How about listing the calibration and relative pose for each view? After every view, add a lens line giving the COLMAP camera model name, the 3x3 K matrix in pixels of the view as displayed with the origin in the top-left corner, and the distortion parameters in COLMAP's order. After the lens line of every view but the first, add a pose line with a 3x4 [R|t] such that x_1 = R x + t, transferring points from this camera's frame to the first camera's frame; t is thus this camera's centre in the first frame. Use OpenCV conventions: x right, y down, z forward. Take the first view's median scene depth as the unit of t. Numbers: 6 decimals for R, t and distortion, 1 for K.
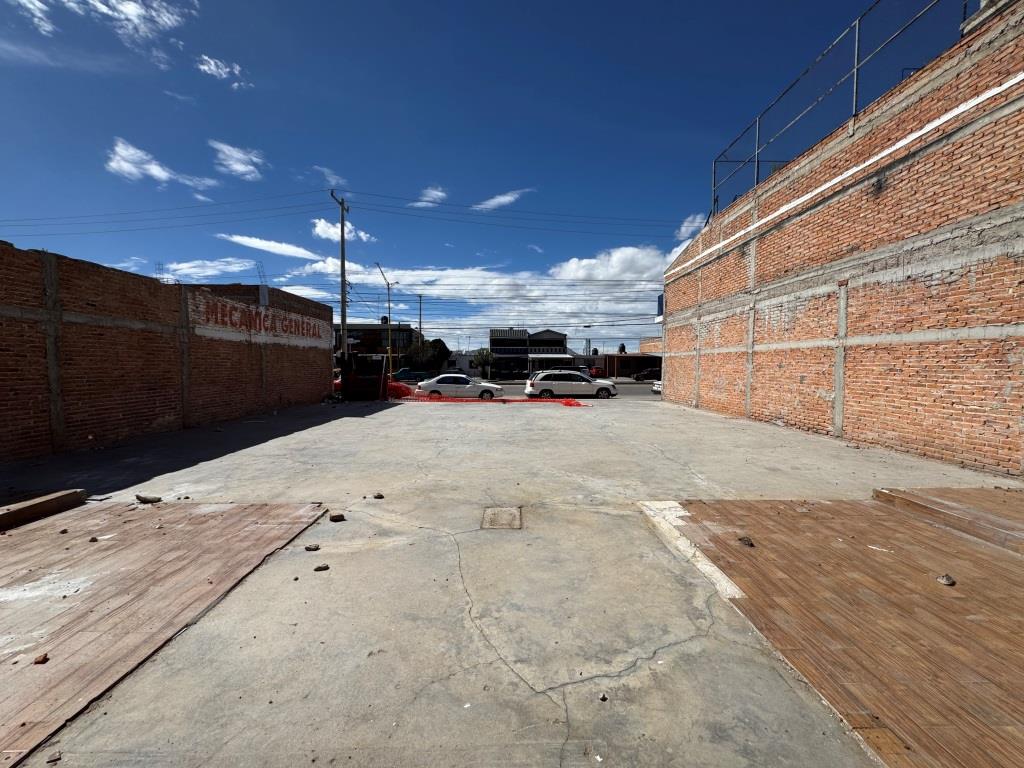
lens RADIAL K [[409.7, 0, 504.4], [0, 409.7, 367.3], [0, 0, 1]] dist [-0.000718, -0.000119]
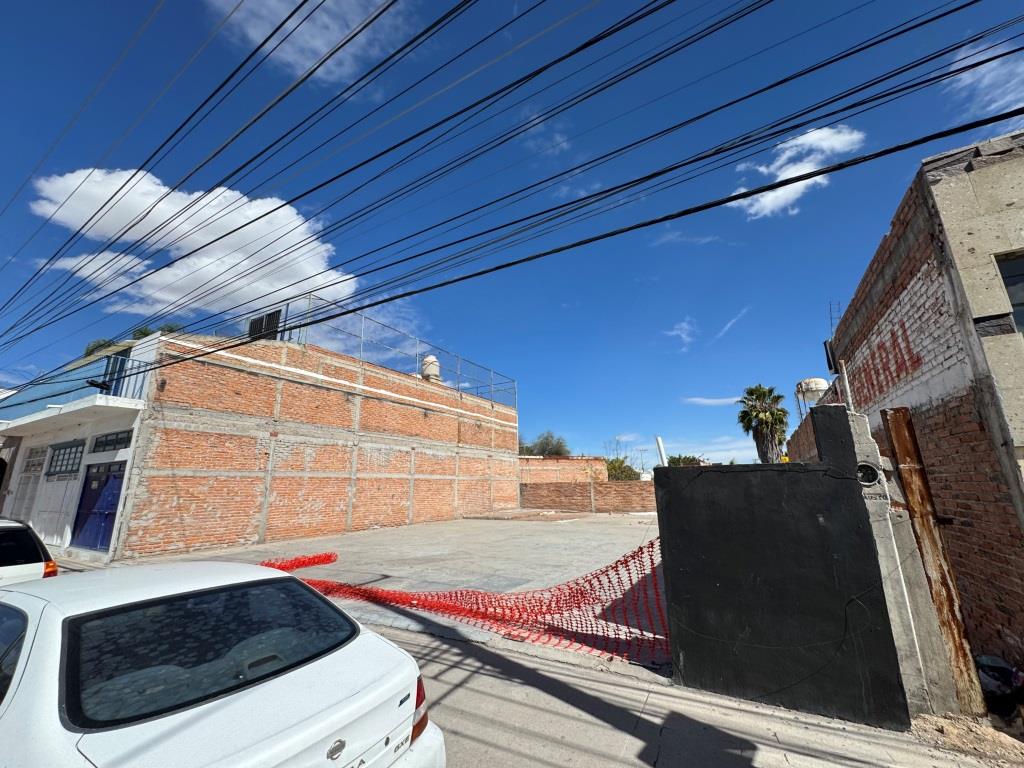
lens RADIAL K [[408.7, 0, 506.9], [0, 408.7, 381.9], [0, 0, 1]] dist [-0.000851, 0.000292]
pose [[-0.863968, 0.137487, 0.484414, -0.555837], [0.016982, 0.969412, -0.244853, -0.008129], [-0.503260, -0.203319, -0.839875, 2.108743]]
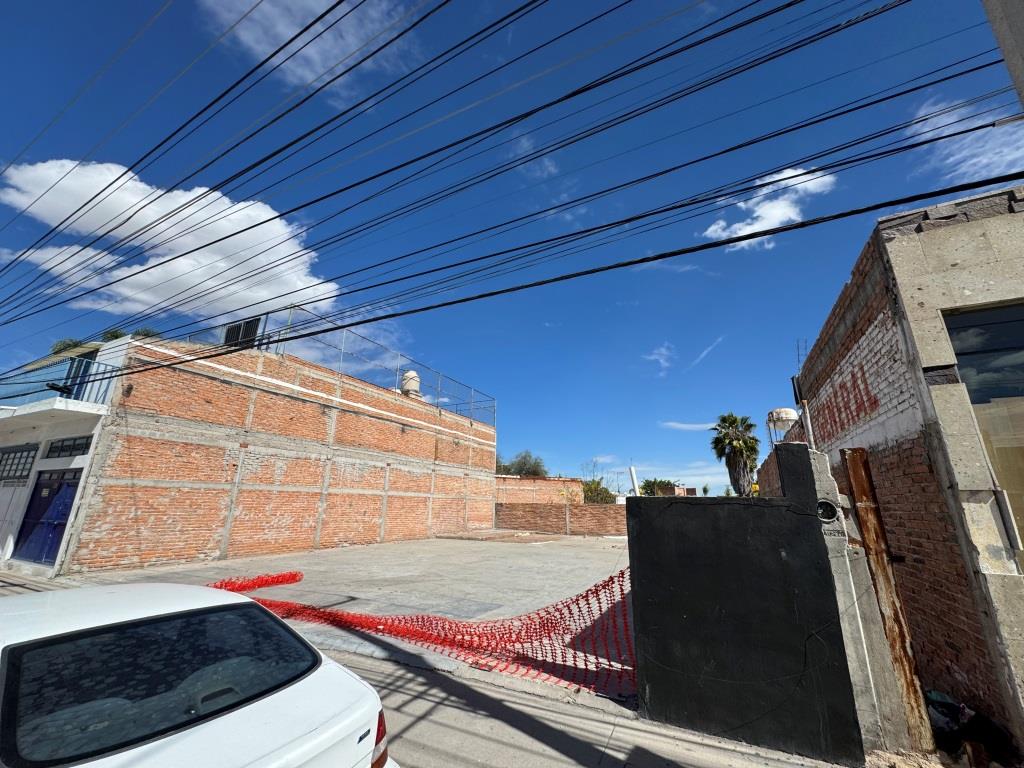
lens RADIAL K [[408.7, 0, 506.9], [0, 408.7, 381.9], [0, 0, 1]] dist [-0.000851, 0.000292]
pose [[-0.891273, 0.119328, 0.437485, -0.560358], [-0.011882, 0.958279, -0.285586, -0.014280], [-0.453312, -0.259733, -0.852671, 2.113576]]
